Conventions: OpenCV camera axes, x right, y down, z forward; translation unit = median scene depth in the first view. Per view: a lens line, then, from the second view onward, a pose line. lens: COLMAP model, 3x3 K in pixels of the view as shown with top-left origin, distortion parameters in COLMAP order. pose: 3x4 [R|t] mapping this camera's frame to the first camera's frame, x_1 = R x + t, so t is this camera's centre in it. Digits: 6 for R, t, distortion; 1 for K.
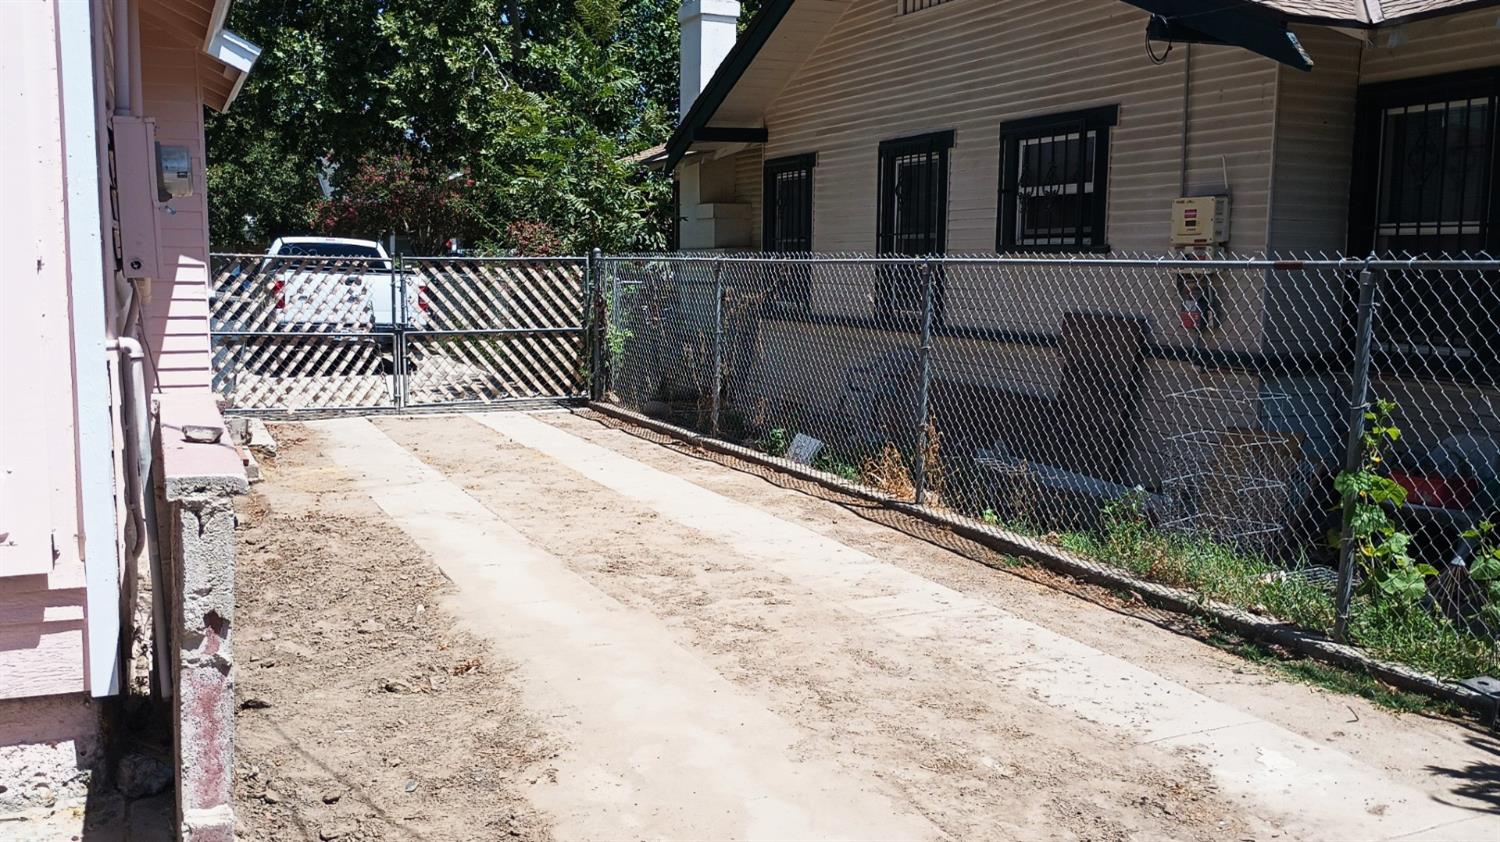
lens RADIAL K [[1236.2, 0, 728.1], [0, 1236.2, 399.1], [0, 0, 1]] dist [-0.013859, -0.010498]
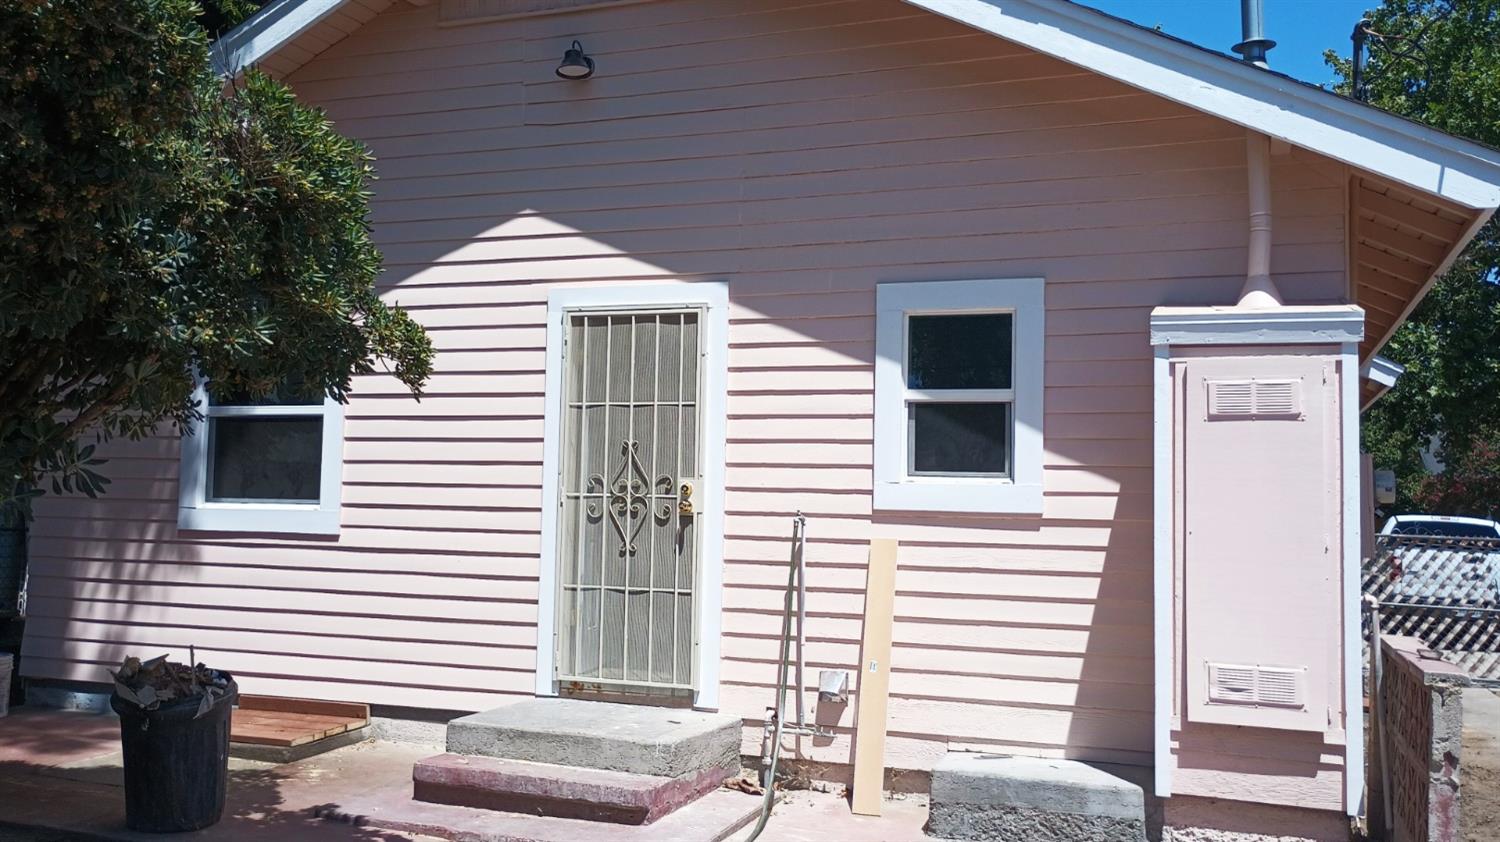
lens RADIAL K [[1359.2, 0, 750.0], [0, 1359.2, 421.0], [0, 0, 1]] dist [0.002447, -0.002465]
pose [[0.726395, -0.038511, -0.686198, 0.055025], [-0.092294, 0.983919, -0.152919, 0.025819], [0.681053, 0.174412, 0.711159, -0.304310]]
